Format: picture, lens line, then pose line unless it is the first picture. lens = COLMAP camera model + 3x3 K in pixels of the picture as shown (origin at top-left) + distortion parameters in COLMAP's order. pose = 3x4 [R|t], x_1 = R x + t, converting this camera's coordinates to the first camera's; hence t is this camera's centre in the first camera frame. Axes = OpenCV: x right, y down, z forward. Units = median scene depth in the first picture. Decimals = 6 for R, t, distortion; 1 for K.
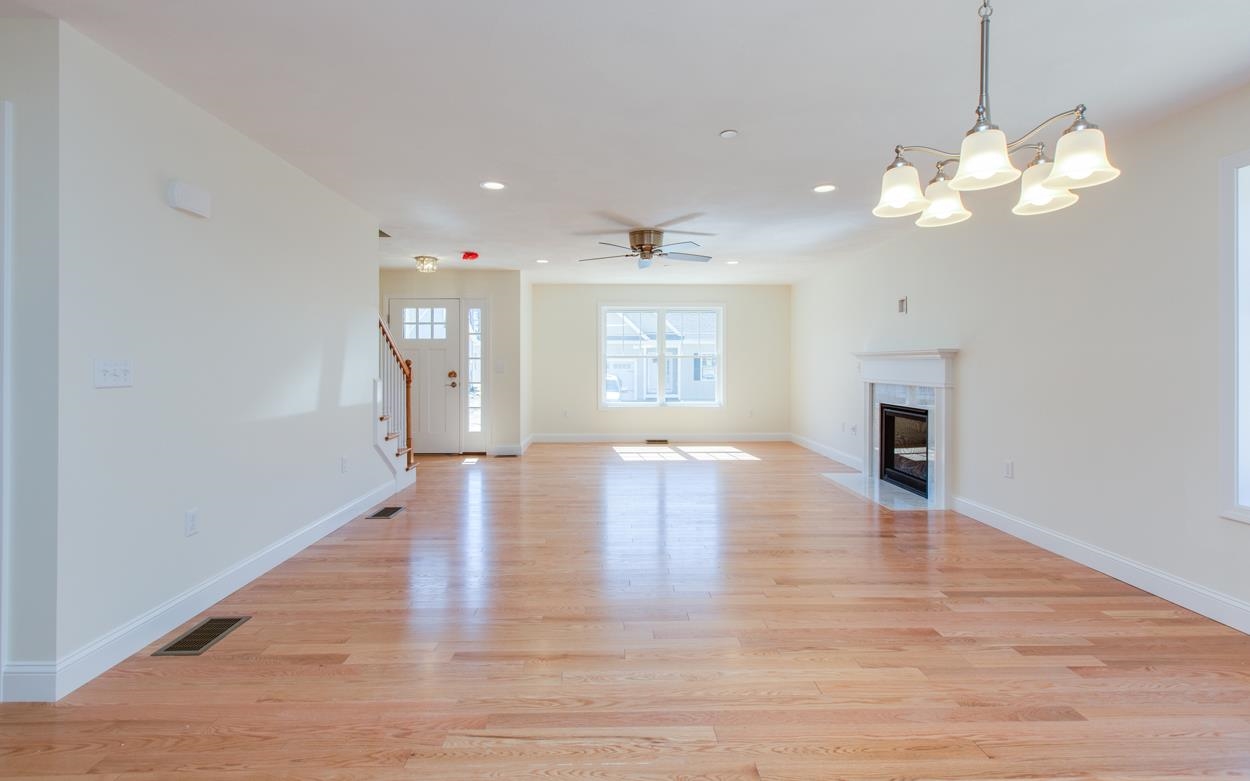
lens RADIAL K [[551.0, 0, 624.4], [0, 551.0, 359.7], [0, 0, 1]] dist [-0.001754, -0.000797]
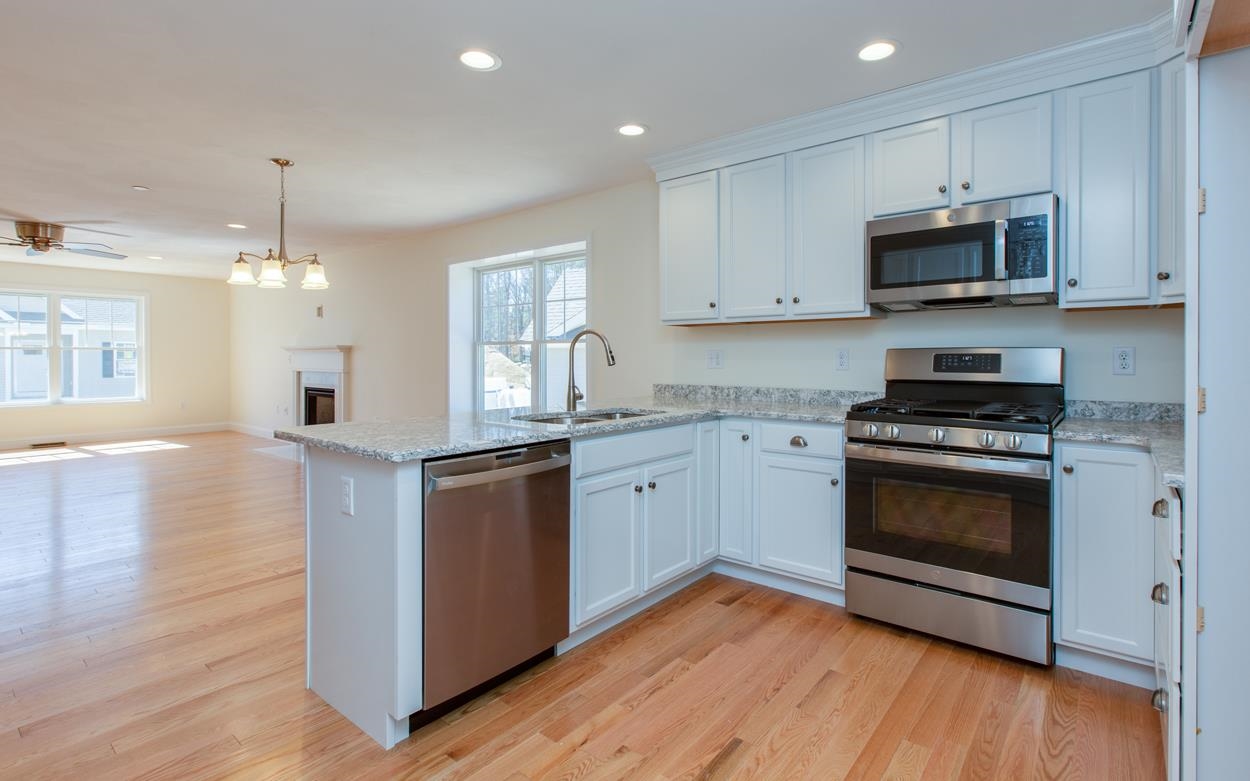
lens RADIAL K [[551.0, 0, 624.4], [0, 551.0, 359.7], [0, 0, 1]] dist [-0.001754, -0.000797]
pose [[0.632654, -0.006036, 0.774411, -0.048200], [-0.004259, 0.999927, 0.011273, -0.001109], [-0.774423, -0.010430, 0.632583, -0.348320]]
